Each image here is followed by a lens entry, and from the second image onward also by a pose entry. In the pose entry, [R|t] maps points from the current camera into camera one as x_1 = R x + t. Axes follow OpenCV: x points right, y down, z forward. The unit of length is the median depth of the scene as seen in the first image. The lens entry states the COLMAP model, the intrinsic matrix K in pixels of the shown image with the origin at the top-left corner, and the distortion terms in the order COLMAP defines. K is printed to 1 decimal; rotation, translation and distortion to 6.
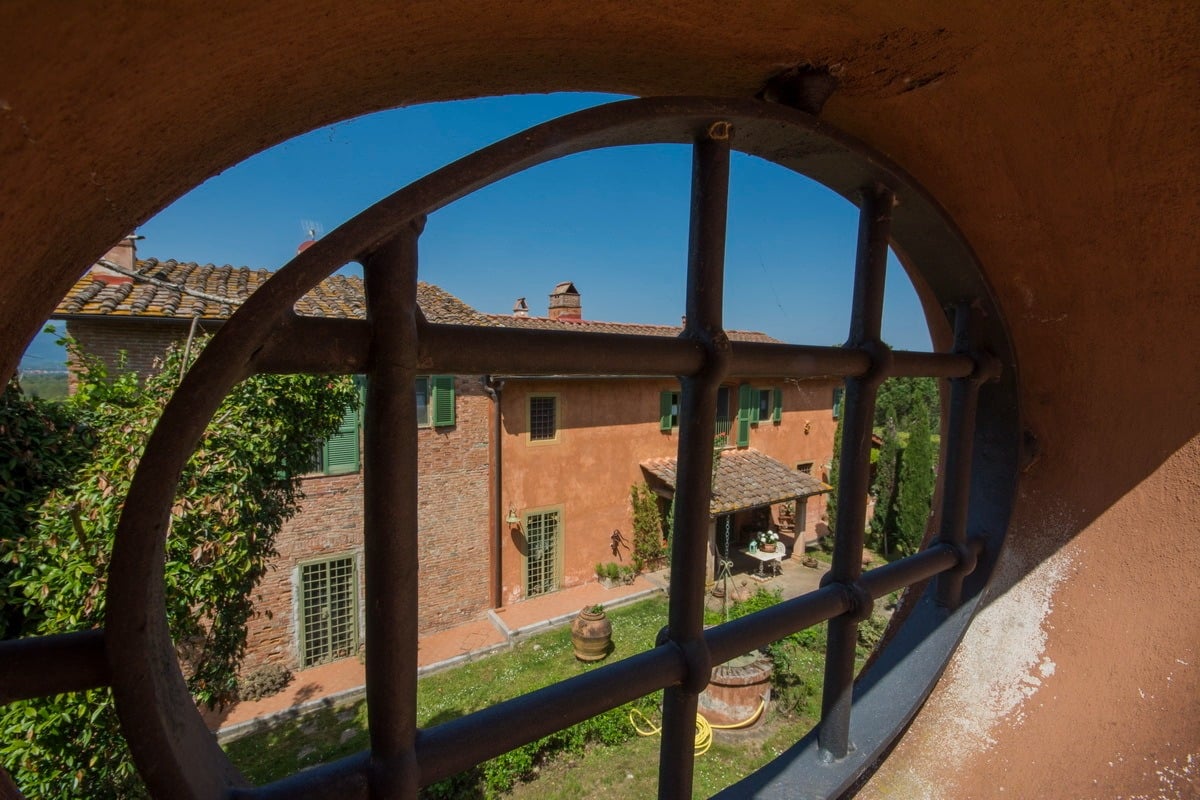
lens RADIAL K [[530.0, 0, 598.2], [0, 530.0, 406.0], [0, 0, 1]] dist [-0.011074, 0.001109]
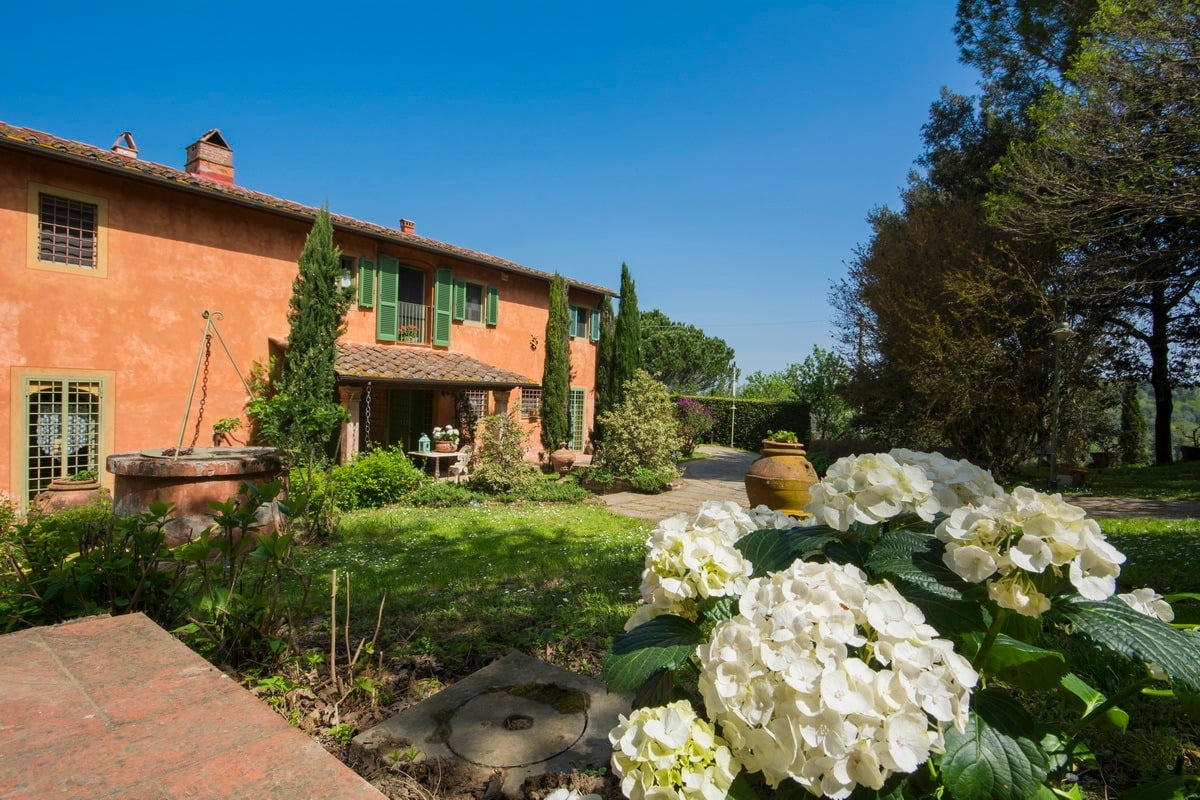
lens RADIAL K [[577.2, 0, 598.3], [0, 577.2, 404.0], [0, 0, 1]] dist [0.008488, -0.003691]
pose [[0.949308, 0.011988, 0.314119, 0.320721], [0.005820, 0.998431, -0.055694, 0.305144], [-0.314293, 0.054700, 0.947749, 0.148385]]
